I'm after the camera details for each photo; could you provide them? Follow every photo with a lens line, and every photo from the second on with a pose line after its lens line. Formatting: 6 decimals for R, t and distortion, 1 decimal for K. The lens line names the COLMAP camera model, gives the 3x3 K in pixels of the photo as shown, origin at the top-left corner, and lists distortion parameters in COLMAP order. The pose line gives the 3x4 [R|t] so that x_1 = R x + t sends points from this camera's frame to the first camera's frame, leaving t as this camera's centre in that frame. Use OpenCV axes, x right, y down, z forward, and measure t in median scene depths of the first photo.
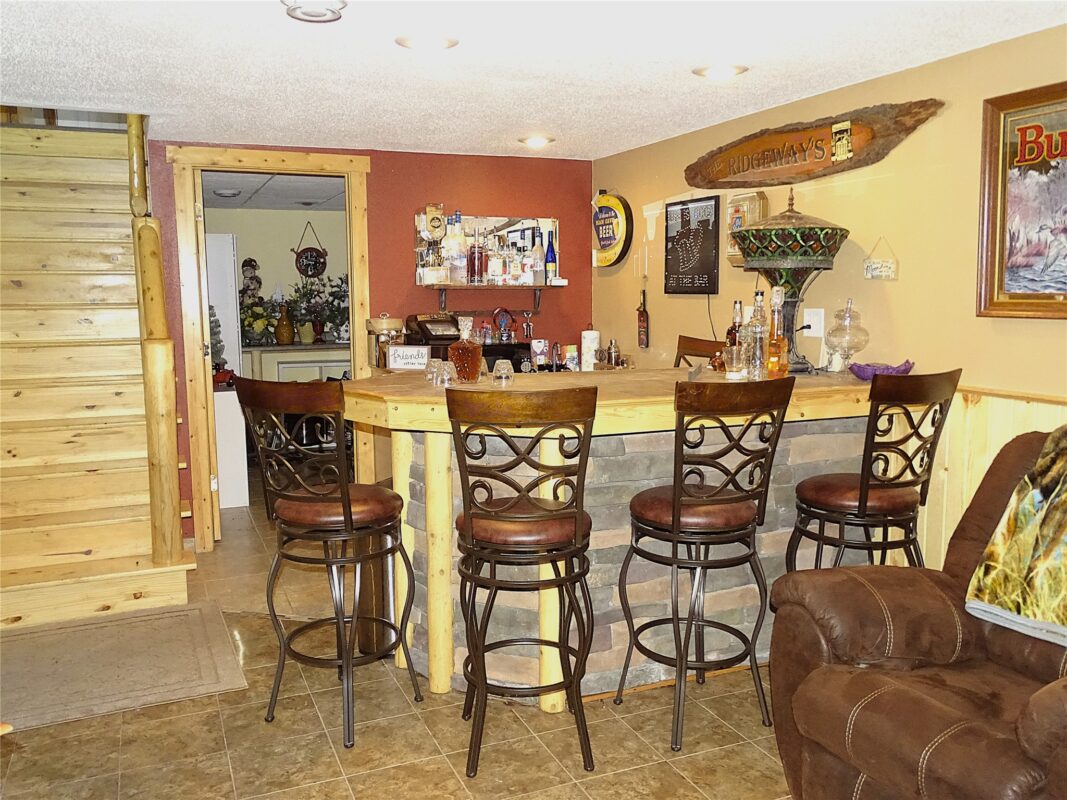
lens RADIAL K [[887.9, 0, 535.8], [0, 887.9, 400.0], [0, 0, 1]] dist [-0.018240, 0.036029]
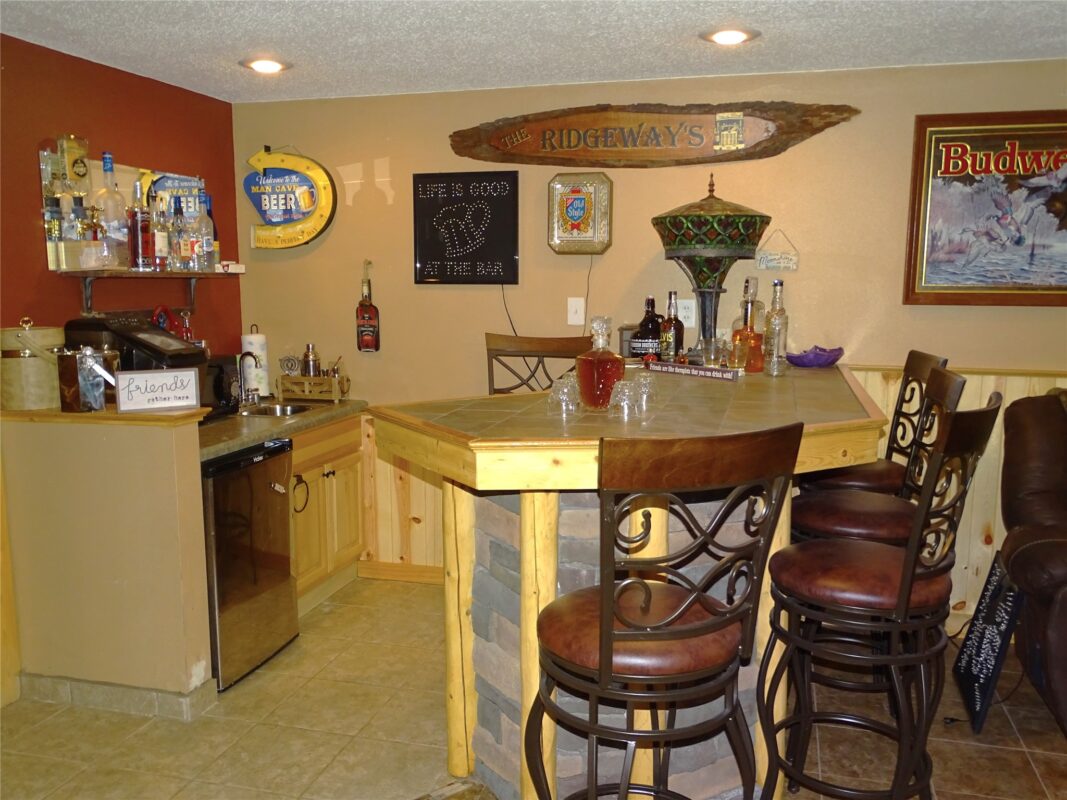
lens RADIAL K [[887.9, 0, 527.0], [0, 887.9, 401.3], [0, 0, 1]] dist [-0.018240, 0.036029]
pose [[0.624442, -0.102215, 0.774354, -0.606718], [0.091337, 0.994154, 0.057574, -0.068673], [-0.775713, 0.034775, 0.630127, 0.564606]]
